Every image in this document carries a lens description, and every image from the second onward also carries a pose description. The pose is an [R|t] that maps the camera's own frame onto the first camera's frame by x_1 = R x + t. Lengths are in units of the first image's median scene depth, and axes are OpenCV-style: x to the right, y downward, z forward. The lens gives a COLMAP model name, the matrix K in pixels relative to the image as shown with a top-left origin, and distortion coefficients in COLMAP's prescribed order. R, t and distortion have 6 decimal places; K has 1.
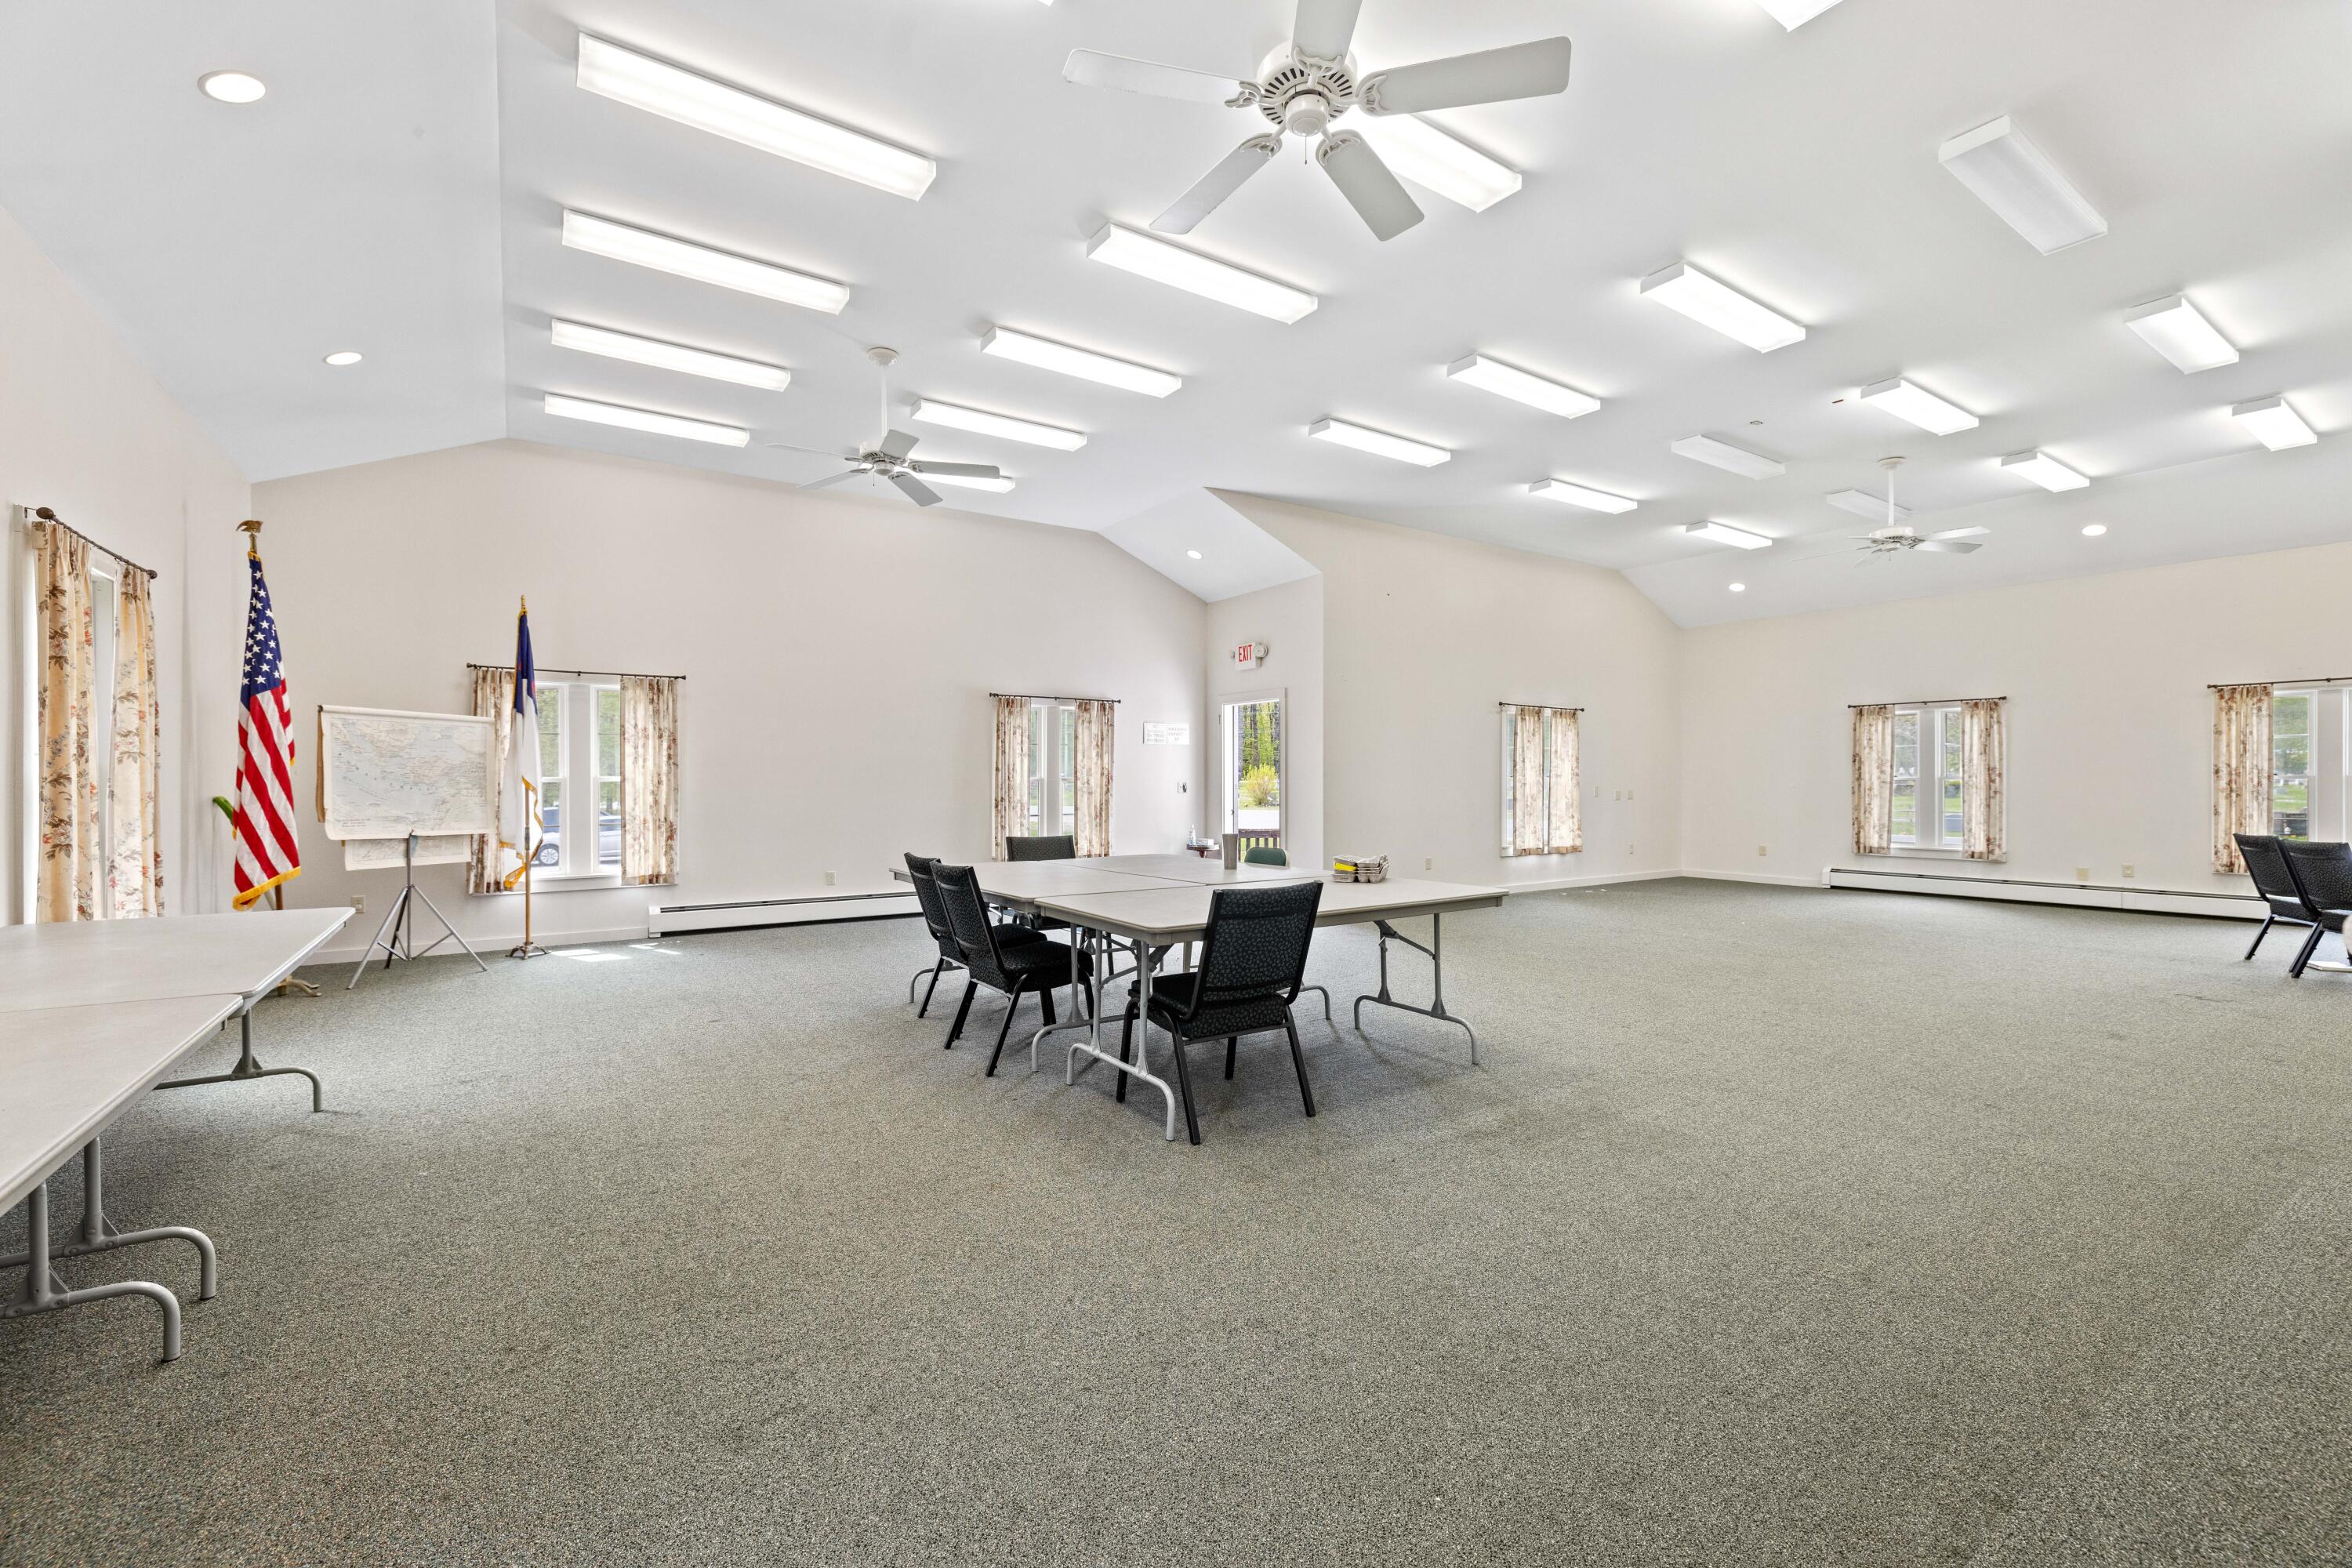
lens RADIAL K [[986.6, 0, 1171.8], [0, 986.6, 784.6], [0, 0, 1]] dist [-0.000351, -0.000283]
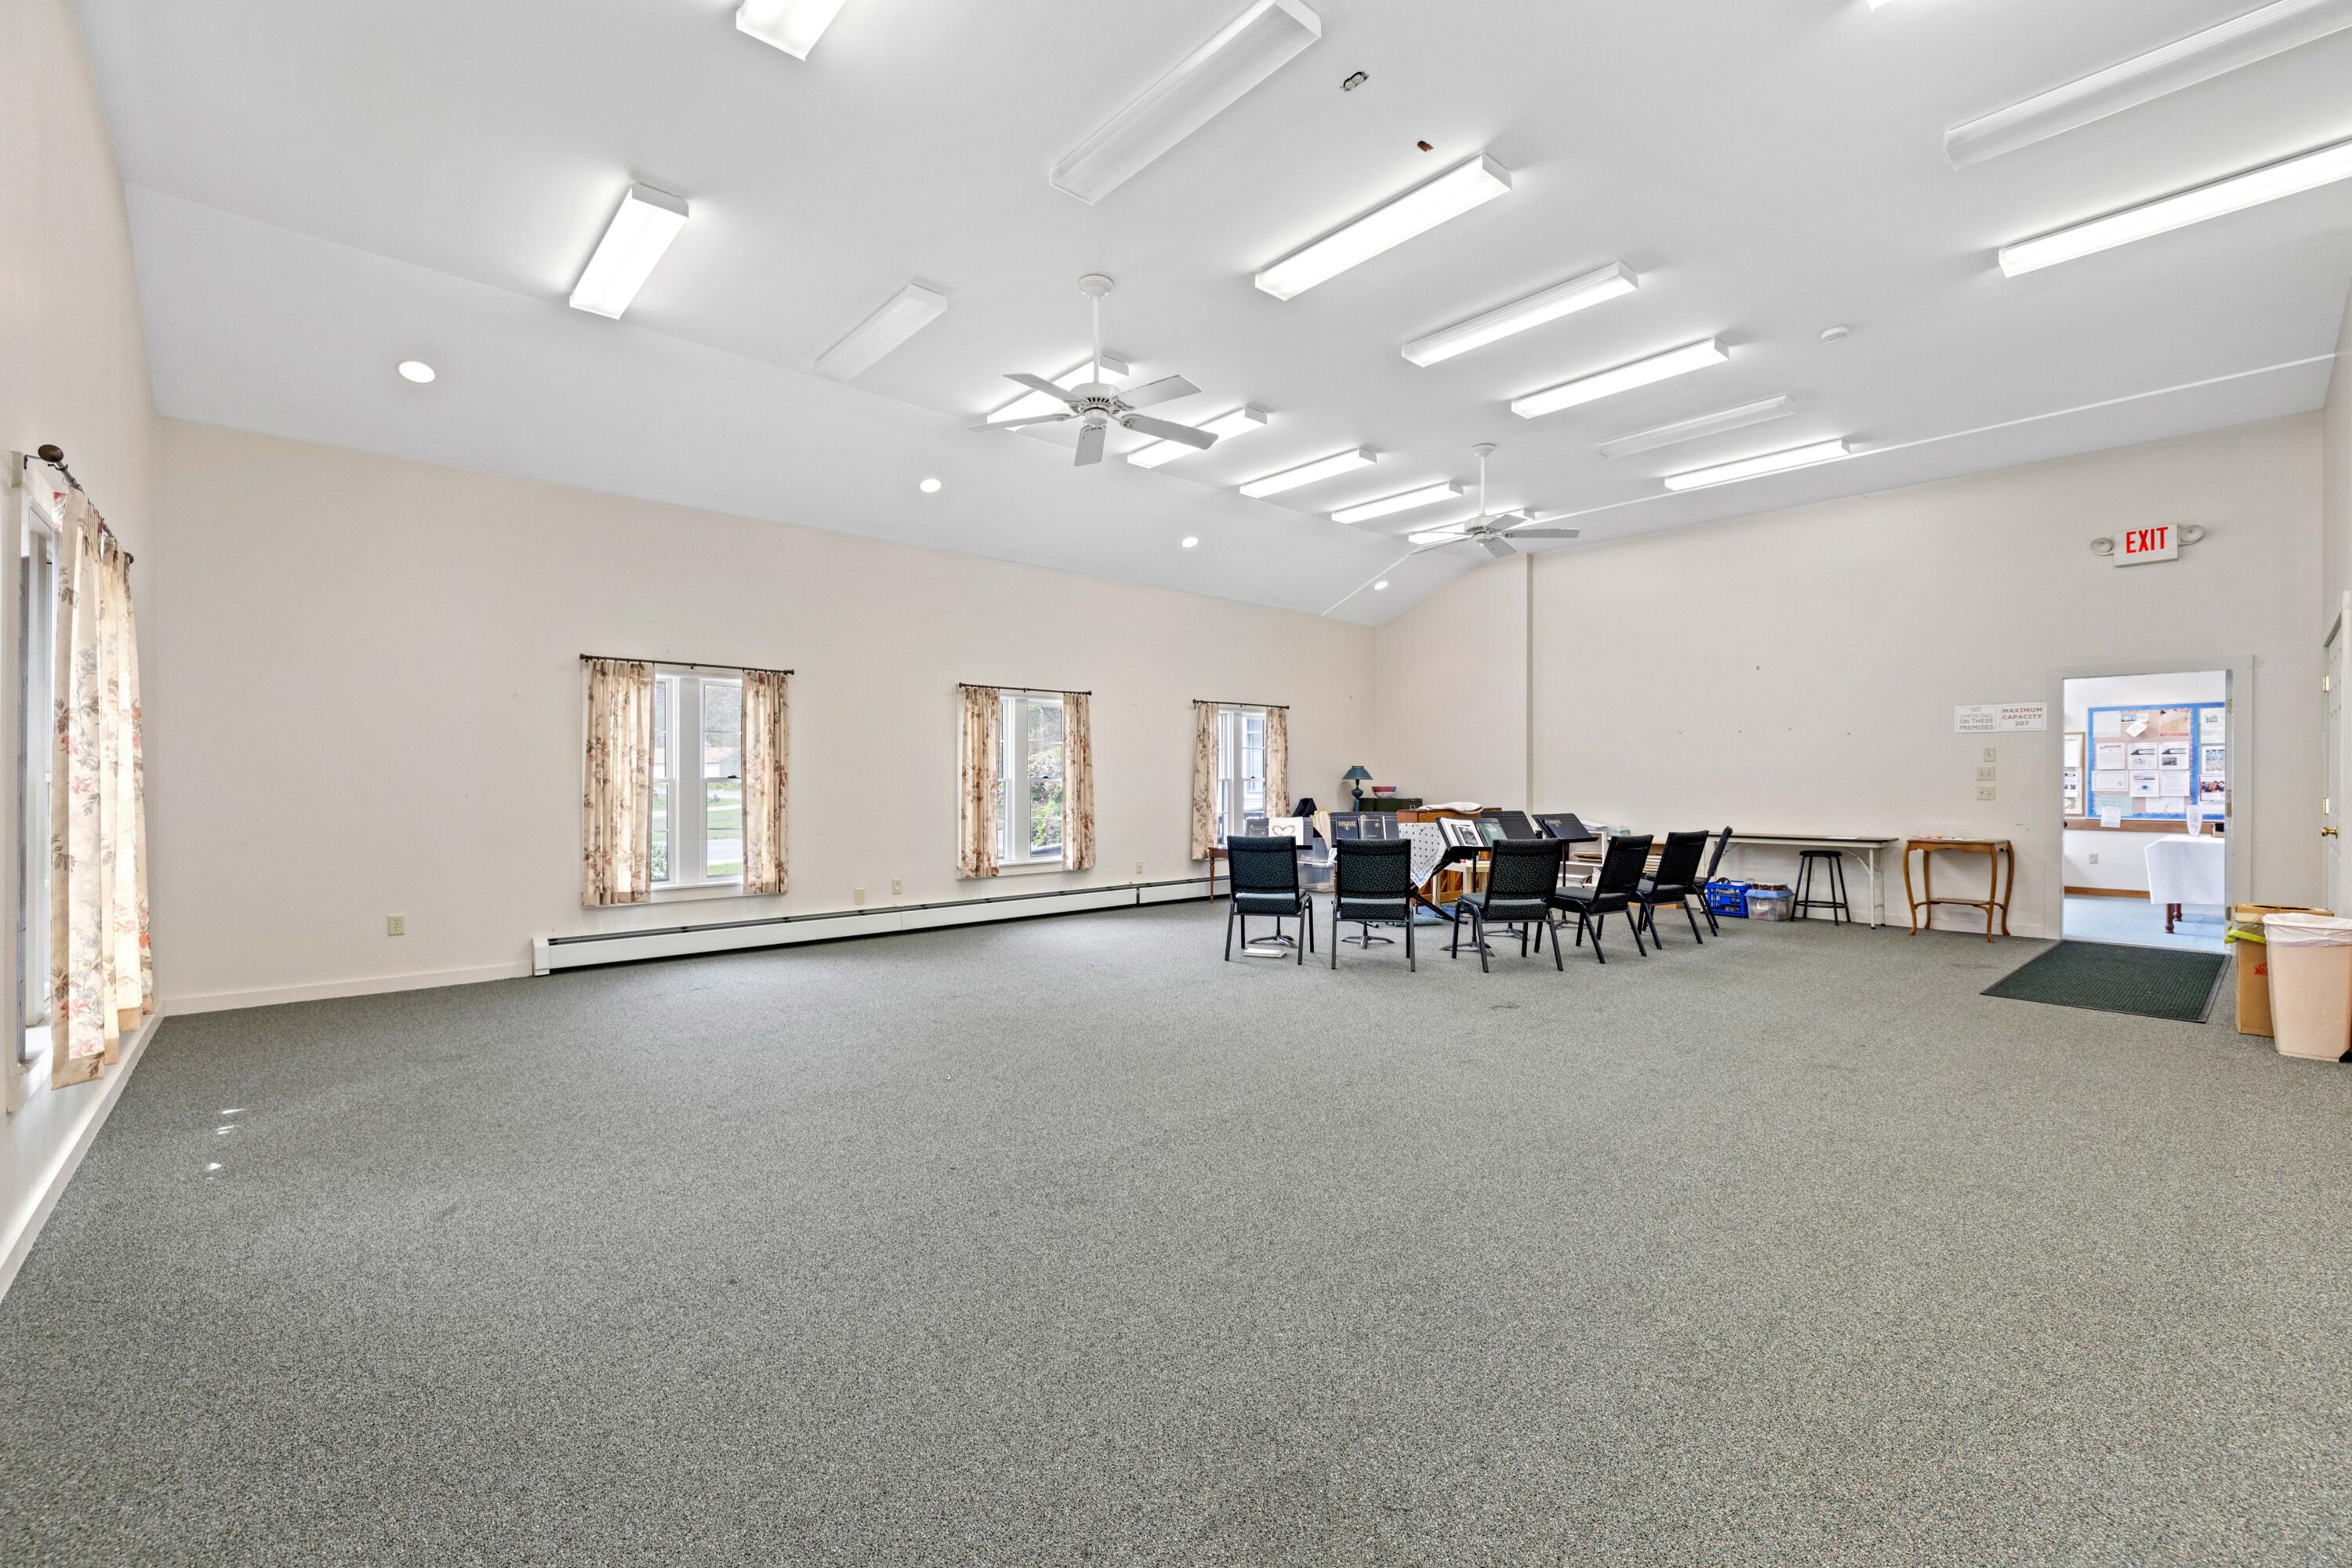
lens RADIAL K [[986.6, 0, 1176.7], [0, 986.6, 780.7], [0, 0, 1]] dist [-0.000351, -0.000283]
pose [[-0.136998, 0.001040, 0.990571, 0.062345], [0.004664, 0.999989, -0.000405, -0.004164], [-0.990560, 0.004564, -0.137002, 0.753767]]
